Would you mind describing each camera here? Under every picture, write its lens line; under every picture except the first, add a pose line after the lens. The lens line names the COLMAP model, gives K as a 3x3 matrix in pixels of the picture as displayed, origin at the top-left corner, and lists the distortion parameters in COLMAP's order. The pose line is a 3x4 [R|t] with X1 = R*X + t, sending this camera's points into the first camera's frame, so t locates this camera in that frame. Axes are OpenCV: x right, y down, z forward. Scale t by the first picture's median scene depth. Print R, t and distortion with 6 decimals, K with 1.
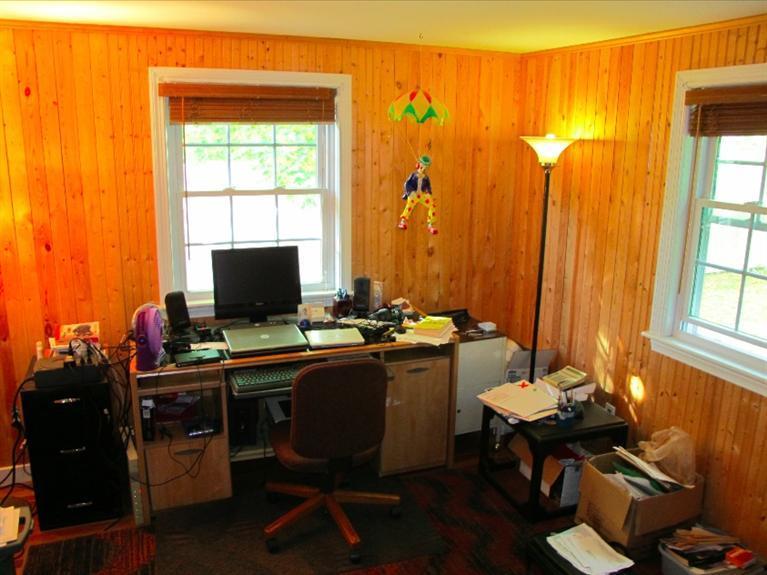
lens RADIAL K [[642.9, 0, 383.5], [0, 642.9, 287.5], [0, 0, 1]] dist [-0.149194, 0.112876]
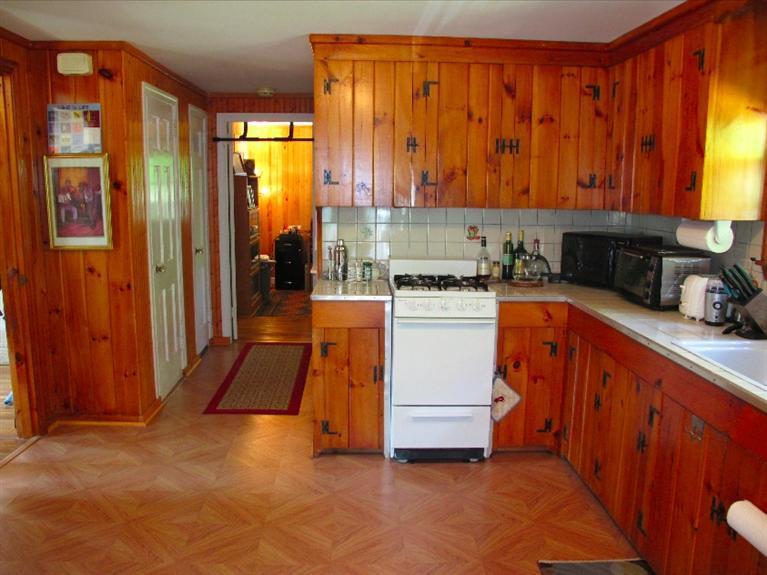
lens RADIAL K [[642.9, 0, 383.5], [0, 642.9, 287.5], [0, 0, 1]] dist [-0.149194, 0.112876]
pose [[0.941484, 0.054092, -0.332688, 0.947000], [-0.080642, 0.994521, -0.066514, 0.525335], [0.327267, 0.089450, 0.940688, -1.709714]]
